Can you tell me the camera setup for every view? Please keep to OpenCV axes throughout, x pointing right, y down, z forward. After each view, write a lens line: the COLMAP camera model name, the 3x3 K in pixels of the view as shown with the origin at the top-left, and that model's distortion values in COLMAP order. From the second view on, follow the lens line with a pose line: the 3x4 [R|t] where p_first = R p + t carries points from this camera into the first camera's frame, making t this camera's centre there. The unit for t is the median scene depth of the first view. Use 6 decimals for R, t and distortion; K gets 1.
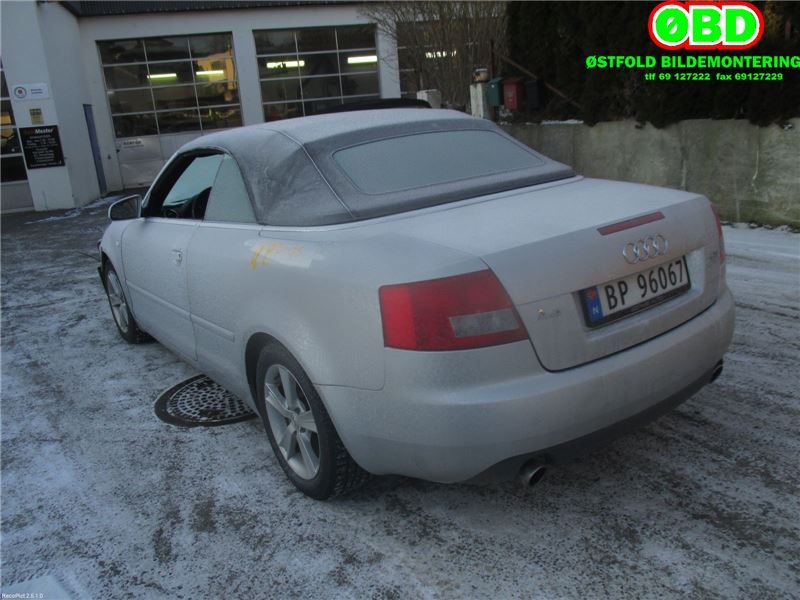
lens RADIAL K [[668.7, 0, 405.3], [0, 668.7, 299.3], [0, 0, 1]] dist [-0.035006, 0.007999]
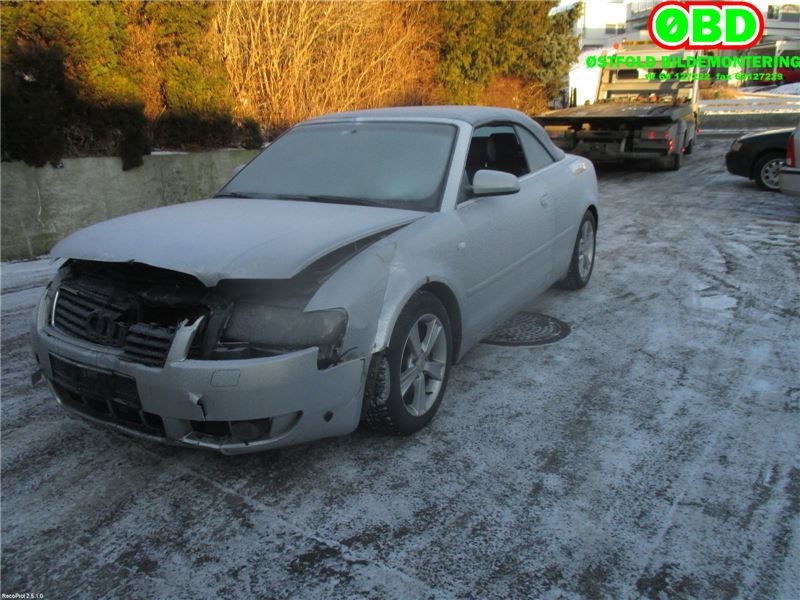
lens RADIAL K [[668.7, 0, 404.3], [0, 668.7, 298.4], [0, 0, 1]] dist [-0.035006, 0.007999]
pose [[-0.415173, -0.136847, 0.899391, -0.772968], [0.311520, 0.907469, 0.281879, -0.185152], [-0.854744, 0.397206, -0.334126, 0.949030]]
